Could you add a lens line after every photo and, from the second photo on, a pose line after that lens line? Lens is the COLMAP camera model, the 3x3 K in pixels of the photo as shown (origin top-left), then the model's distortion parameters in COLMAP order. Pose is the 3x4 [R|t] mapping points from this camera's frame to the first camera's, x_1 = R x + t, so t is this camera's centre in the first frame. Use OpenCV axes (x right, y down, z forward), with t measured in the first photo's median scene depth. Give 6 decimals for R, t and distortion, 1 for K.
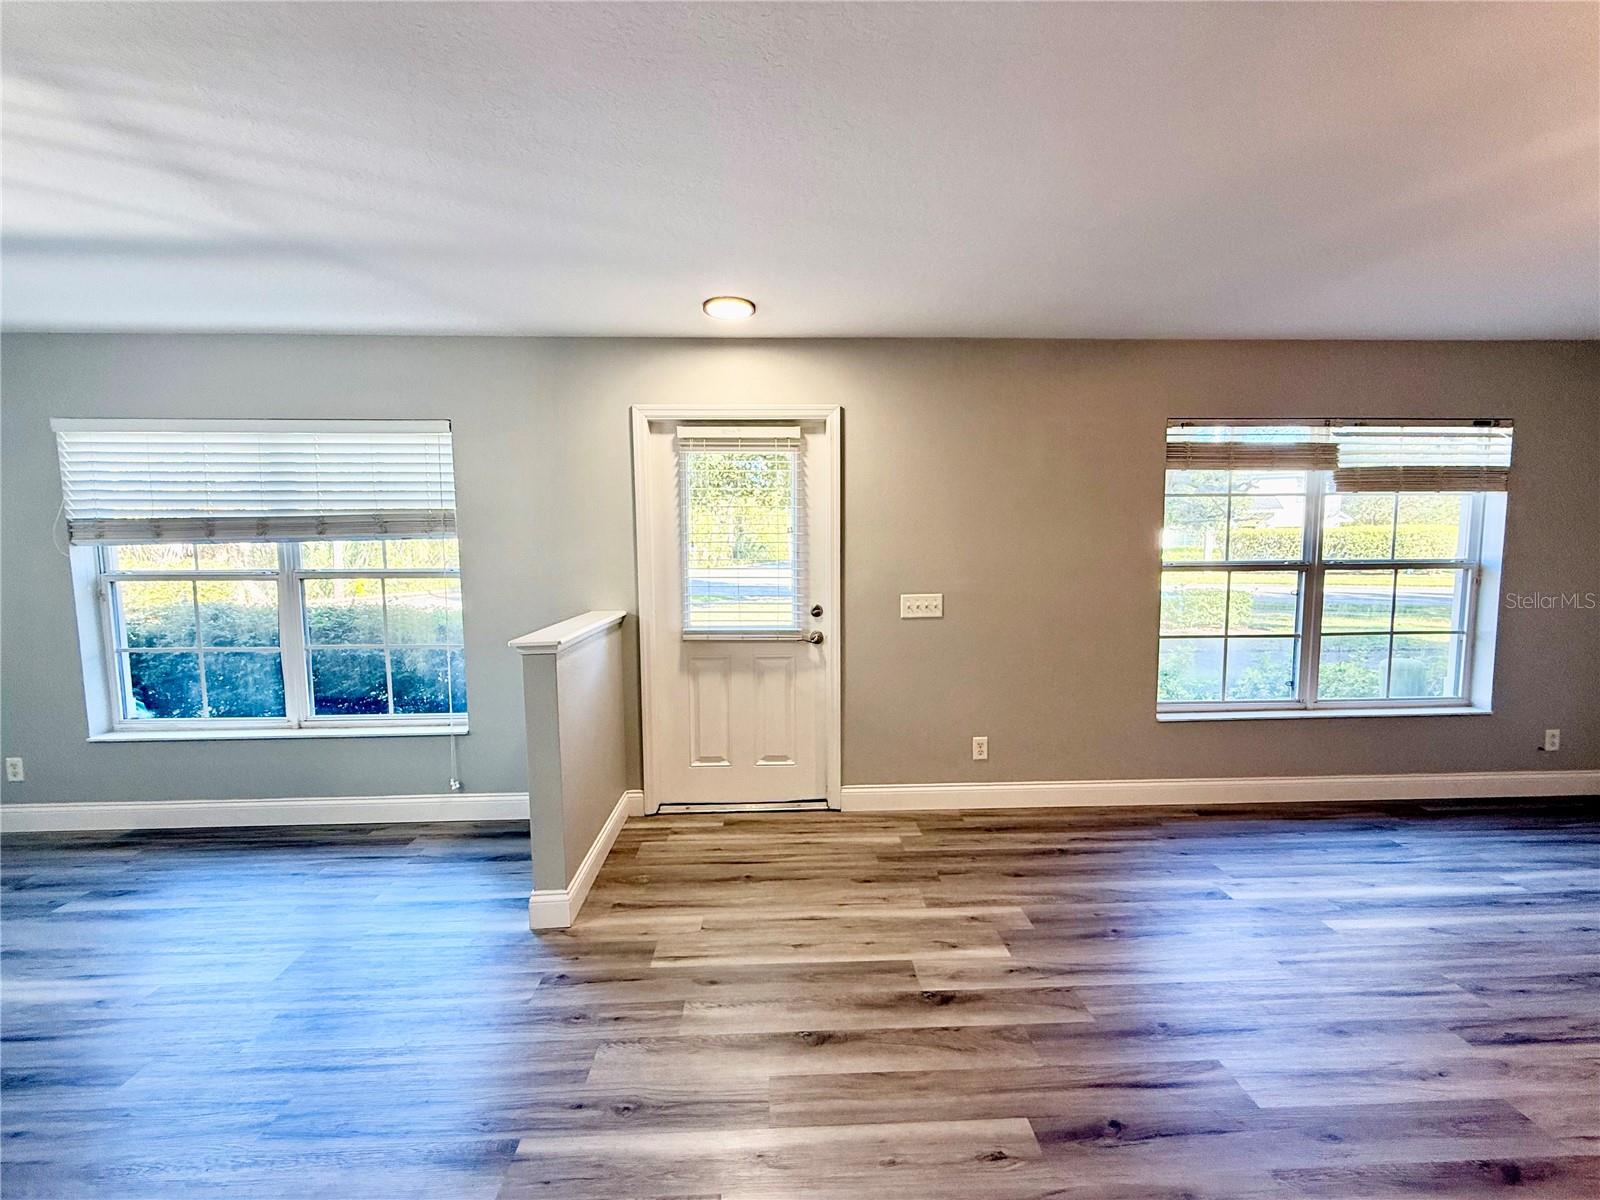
lens RADIAL K [[630.9, 0, 803.0], [0, 630.9, 595.8], [0, 0, 1]] dist [-0.000106, -0.000072]
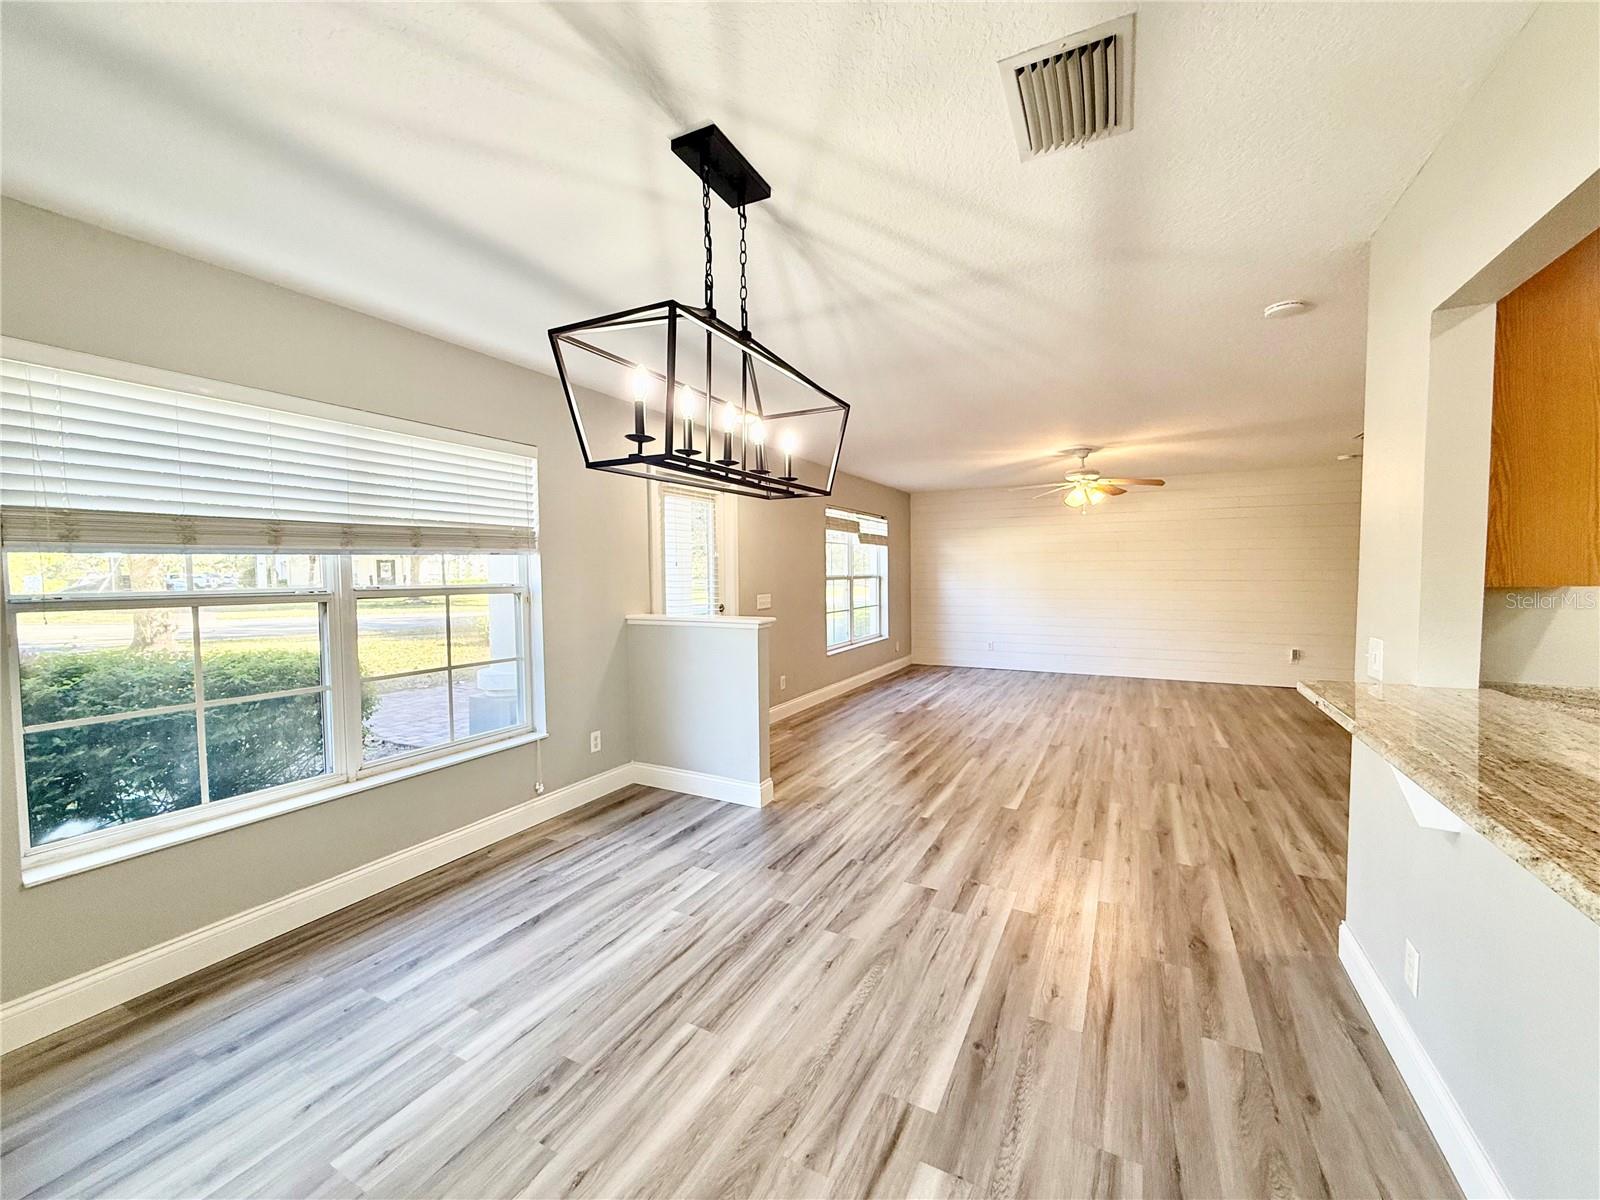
lens RADIAL K [[625.7, 0, 800.0], [0, 625.7, 600.0], [0, 0, 1]] dist [0.000112, 0.000075]
pose [[0.505046, -0.037582, 0.862274, -1.257570], [0.064324, 0.997912, 0.005818, 0.007987], [-0.860692, 0.052527, 0.506409, 0.080523]]
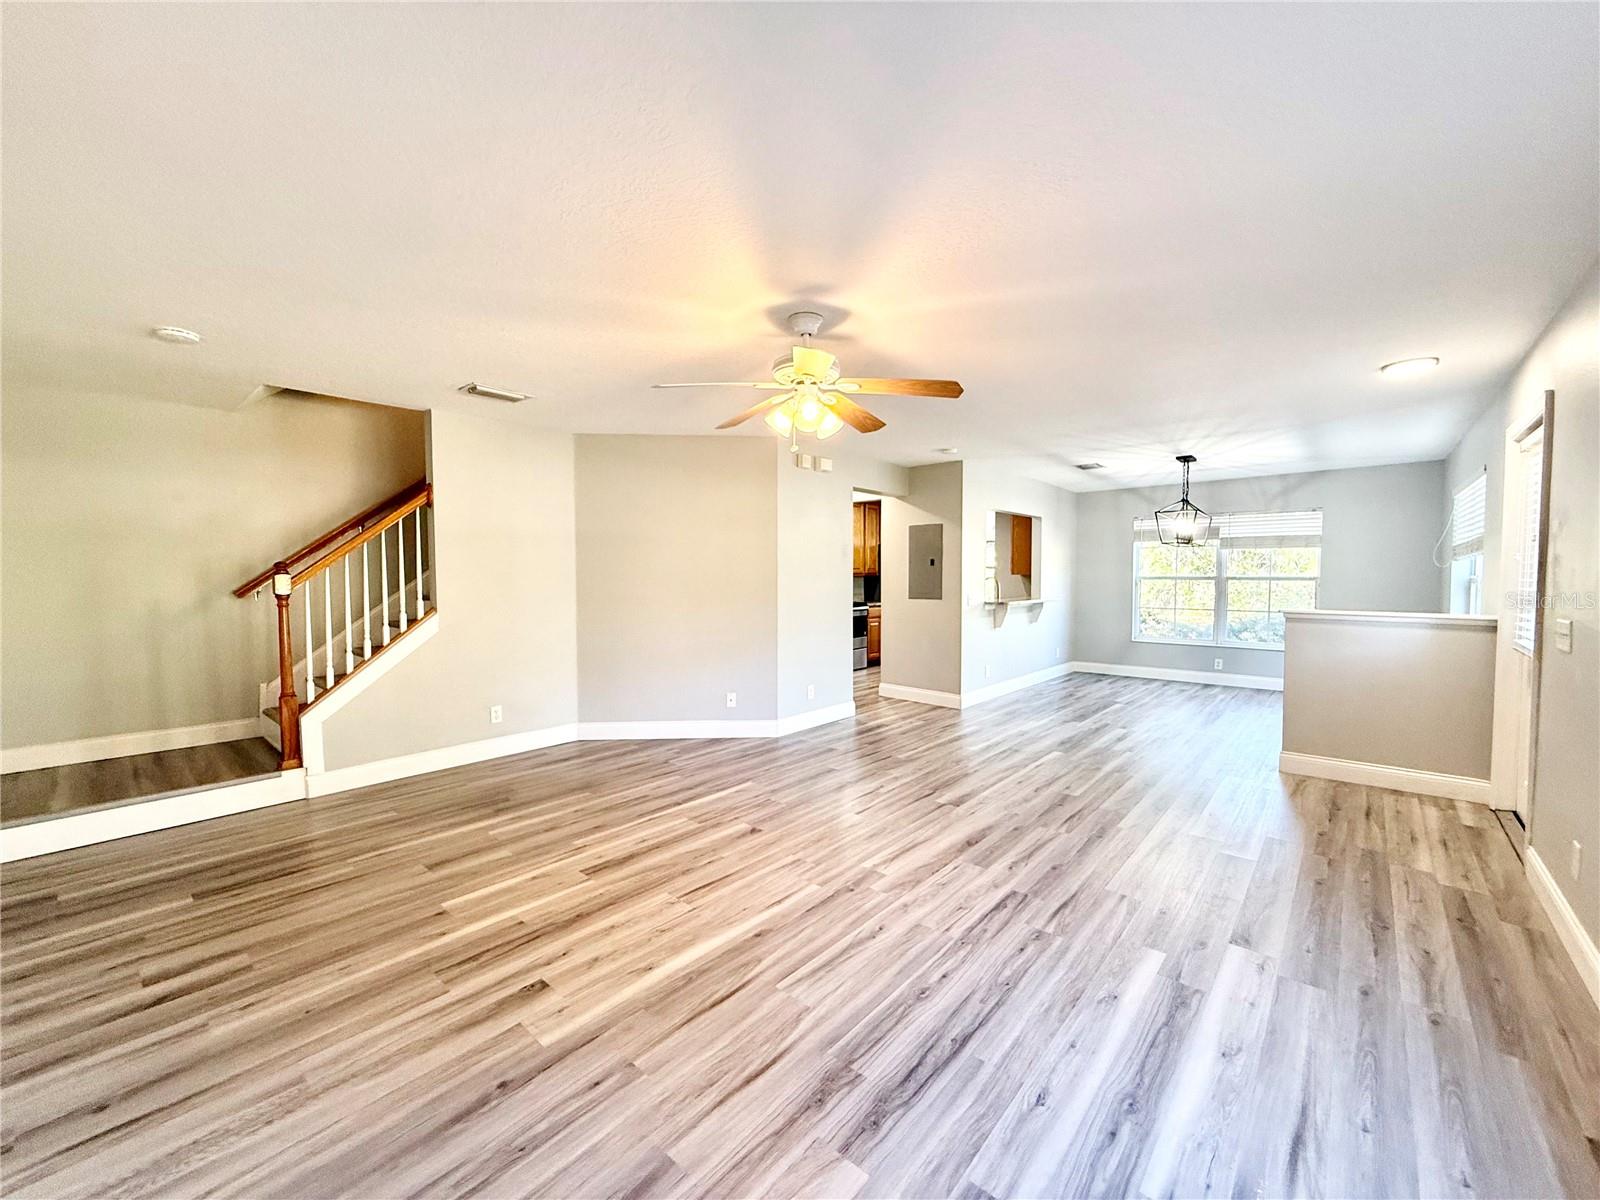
lens RADIAL K [[625.7, 0, 800.0], [0, 625.7, 600.0], [0, 0, 1]] dist [0.000112, 0.000075]
pose [[-0.696115, 0.038443, -0.716900, 1.392518], [-0.044006, 0.994403, 0.096054, -0.060305], [0.716580, 0.098413, -0.690527, 0.900654]]
